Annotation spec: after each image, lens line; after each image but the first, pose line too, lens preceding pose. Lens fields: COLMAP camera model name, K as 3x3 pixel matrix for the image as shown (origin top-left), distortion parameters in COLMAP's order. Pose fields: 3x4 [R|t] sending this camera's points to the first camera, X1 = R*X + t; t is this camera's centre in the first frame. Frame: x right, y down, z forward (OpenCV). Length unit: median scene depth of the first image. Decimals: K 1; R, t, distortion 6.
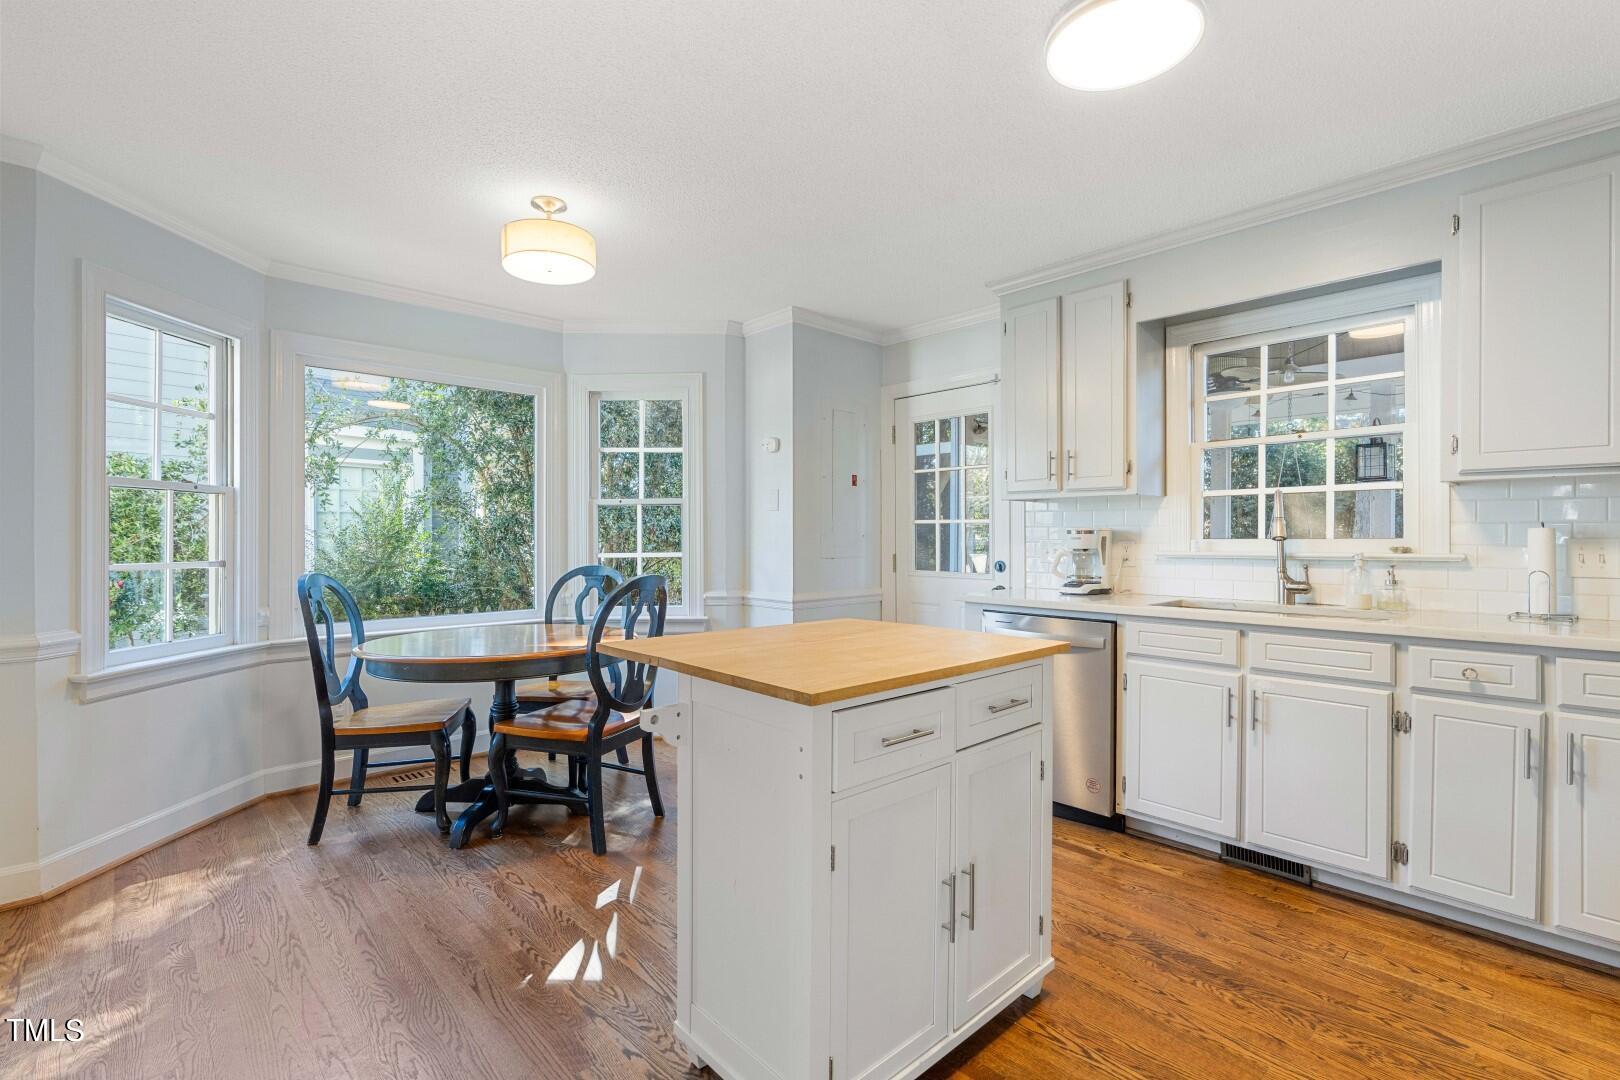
lens RADIAL K [[732.2, 0, 821.9], [0, 732.2, 539.3], [0, 0, 1]] dist [-0.011445, 0.003915]
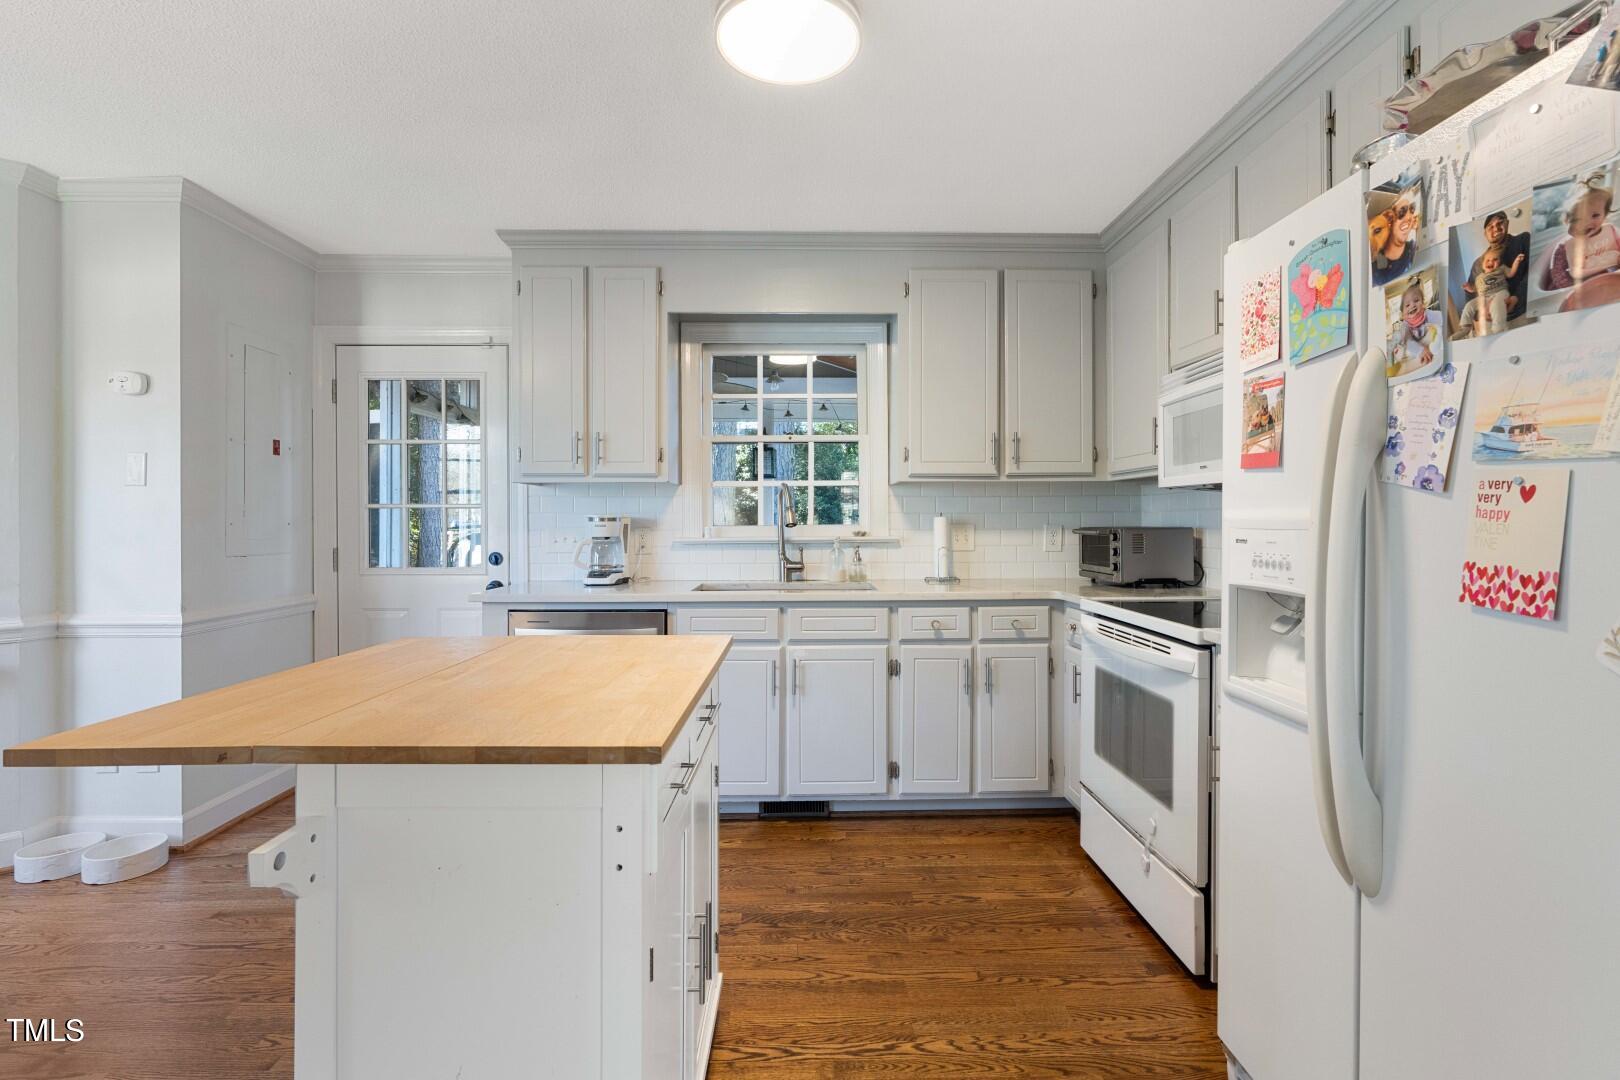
lens RADIAL K [[732.2, 0, 815.6], [0, 732.2, 524.8], [0, 0, 1]] dist [-0.011445, 0.003915]
pose [[0.671786, -0.003373, 0.740737, -0.206350], [0.005818, 0.999983, -0.000723, -0.000842], [-0.740722, 0.004795, 0.671794, 0.192242]]
